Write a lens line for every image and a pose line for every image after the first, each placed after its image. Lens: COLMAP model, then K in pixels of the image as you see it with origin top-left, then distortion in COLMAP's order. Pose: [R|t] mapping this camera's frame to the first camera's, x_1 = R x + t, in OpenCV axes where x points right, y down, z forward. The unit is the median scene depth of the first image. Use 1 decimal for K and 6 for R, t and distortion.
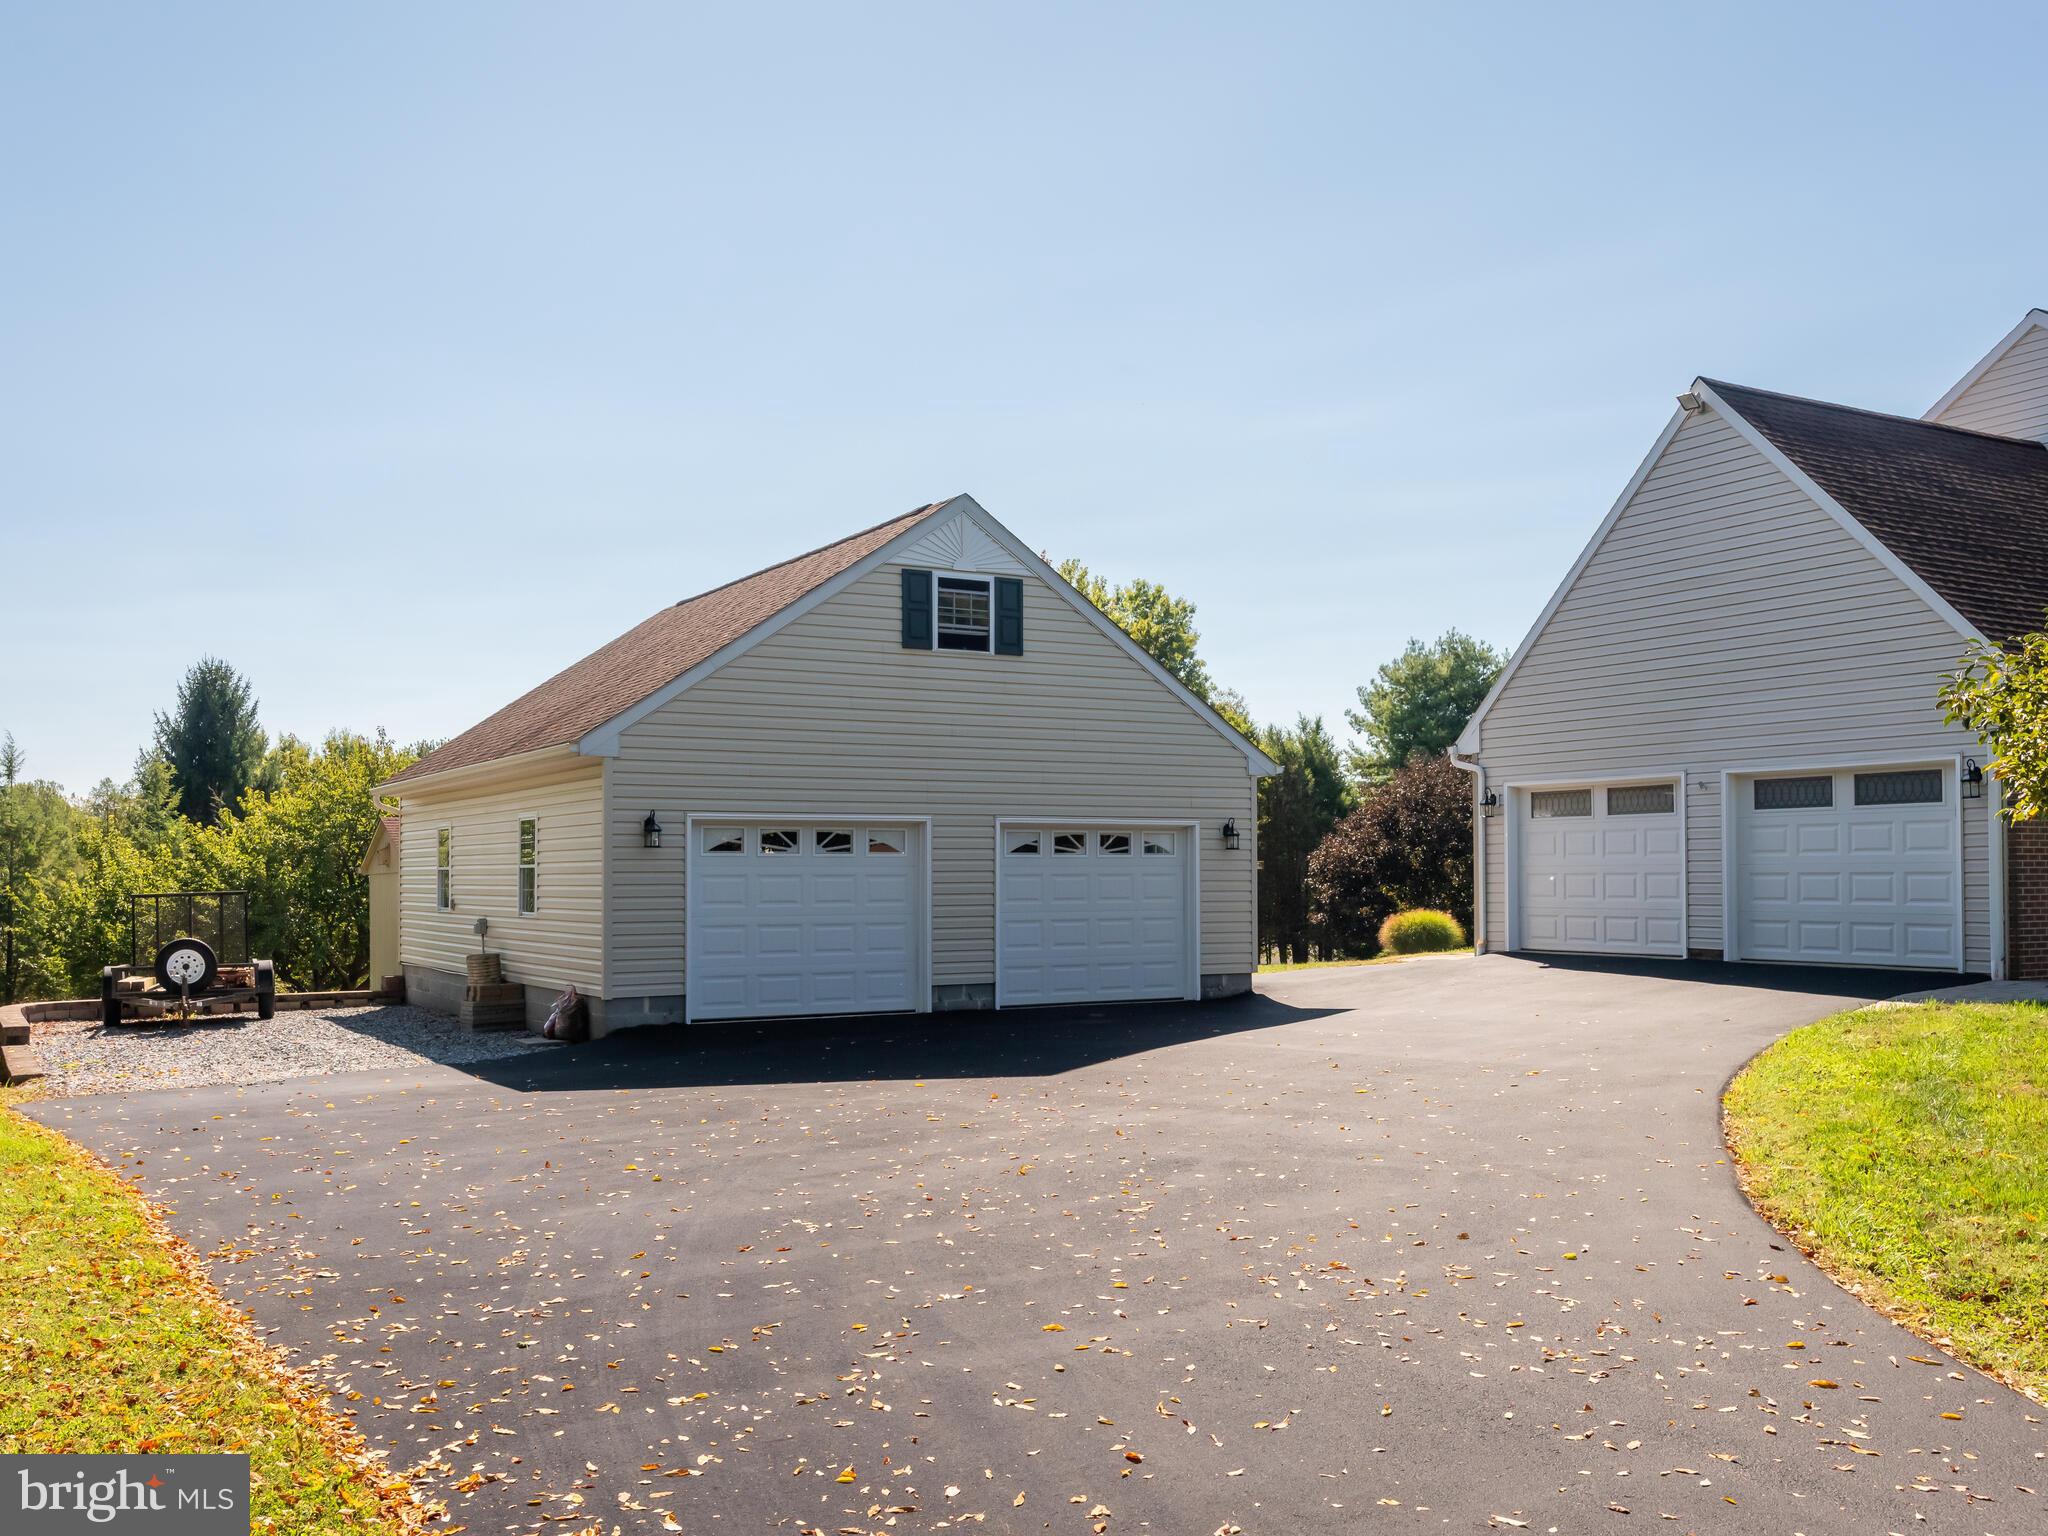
lens RADIAL K [[1799.2, 0, 1024.0], [0, 1799.2, 768.0], [0, 0, 1]] dist [0.004806, 0.000980]
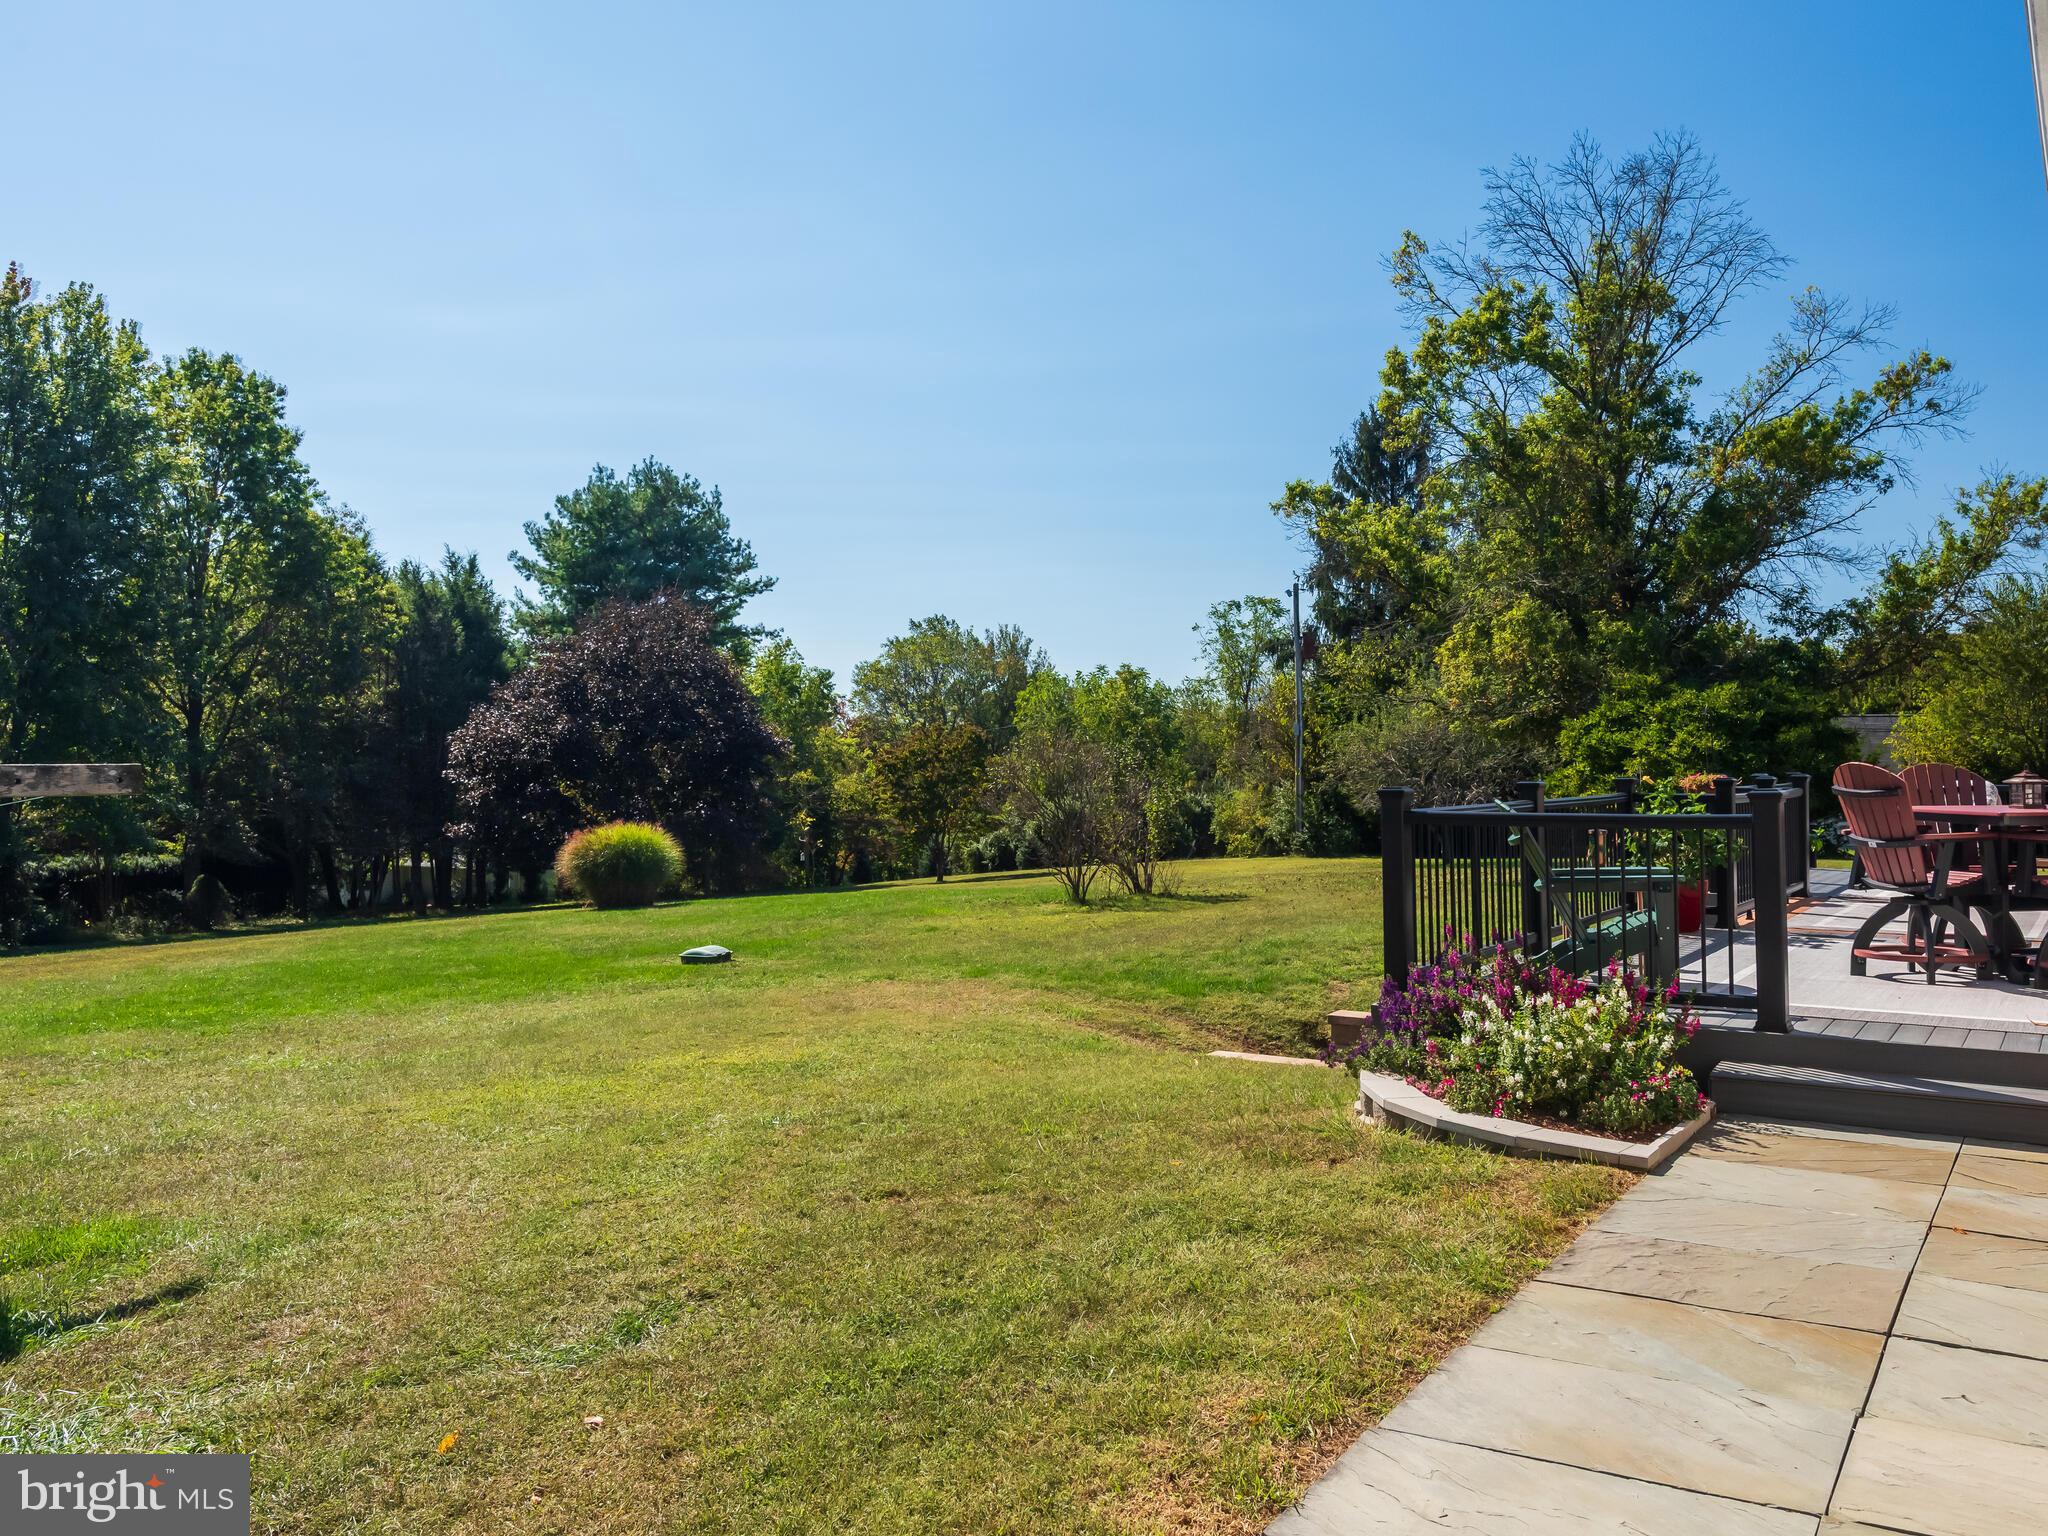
lens RADIAL K [[1646.9, 0, 1095.7], [0, 1646.9, 705.0], [0, 0, 1]] dist [0.026666, -0.000336]
pose [[0.868657, 0.017227, 0.495114, 0.046470], [-0.034353, 0.999084, 0.025508, 0.009469], [-0.494221, -0.039166, 0.868453, 0.255593]]
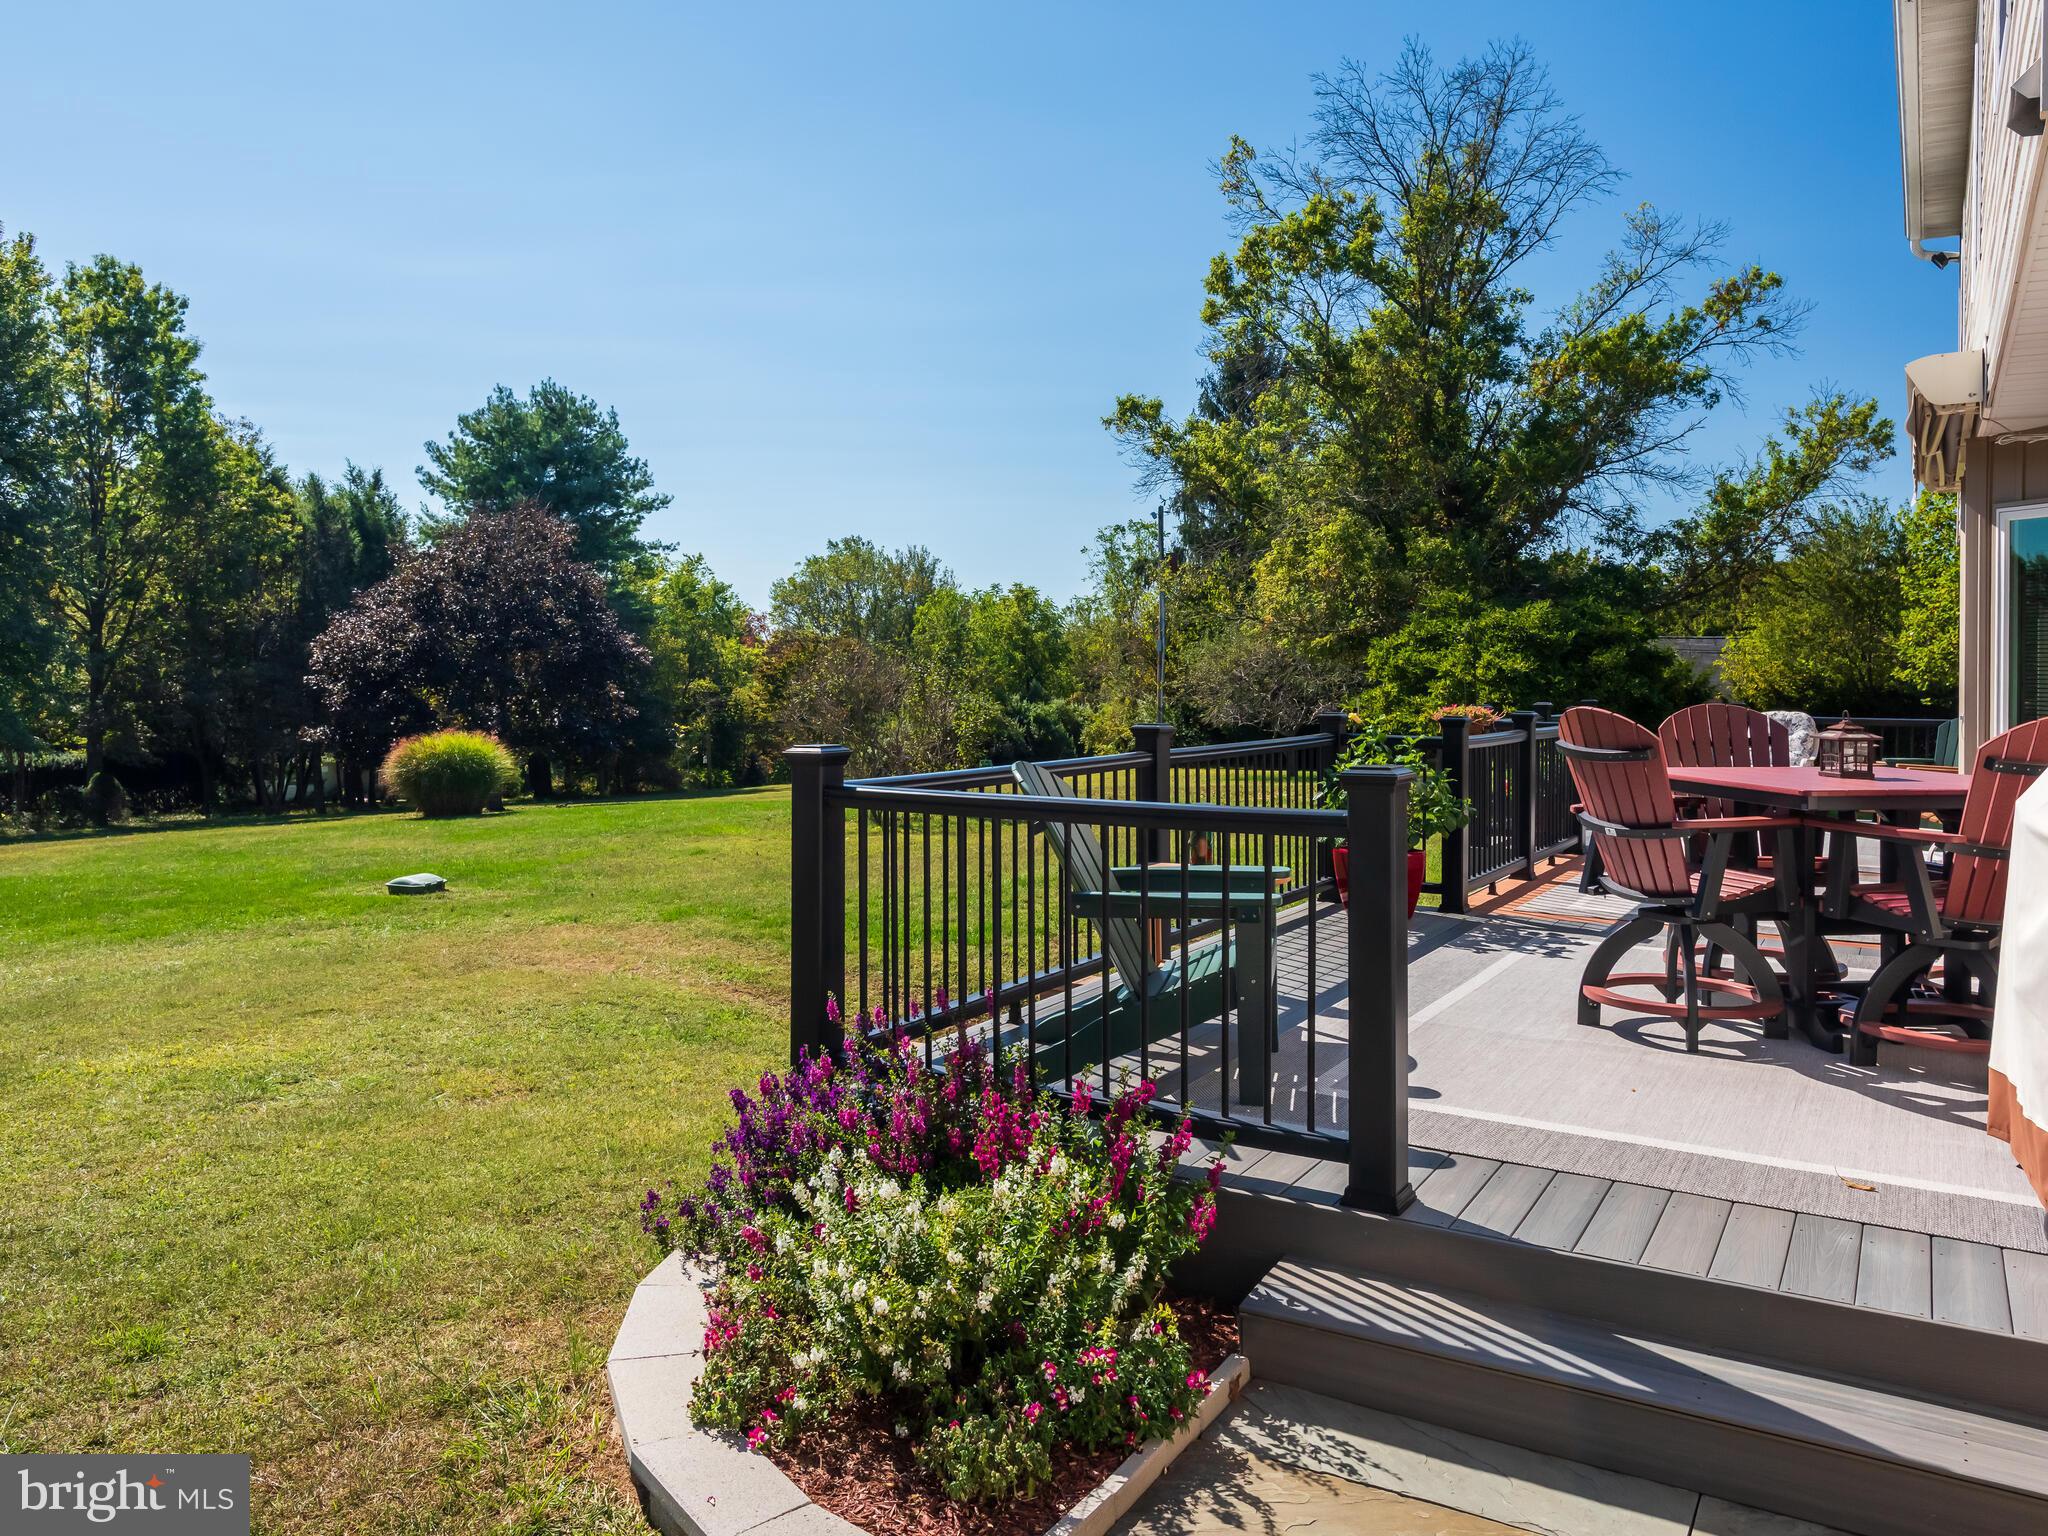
lens RADIAL K [[1494.2, 0, 1022.0], [0, 1494.2, 654.5], [0, 0, 1]] dist [0.021142, -0.004504]
pose [[0.865043, 0.015977, 0.501443, 0.080700], [-0.045902, 0.997821, 0.047392, 0.010018], [-0.499593, -0.064013, 0.863892, 0.276095]]
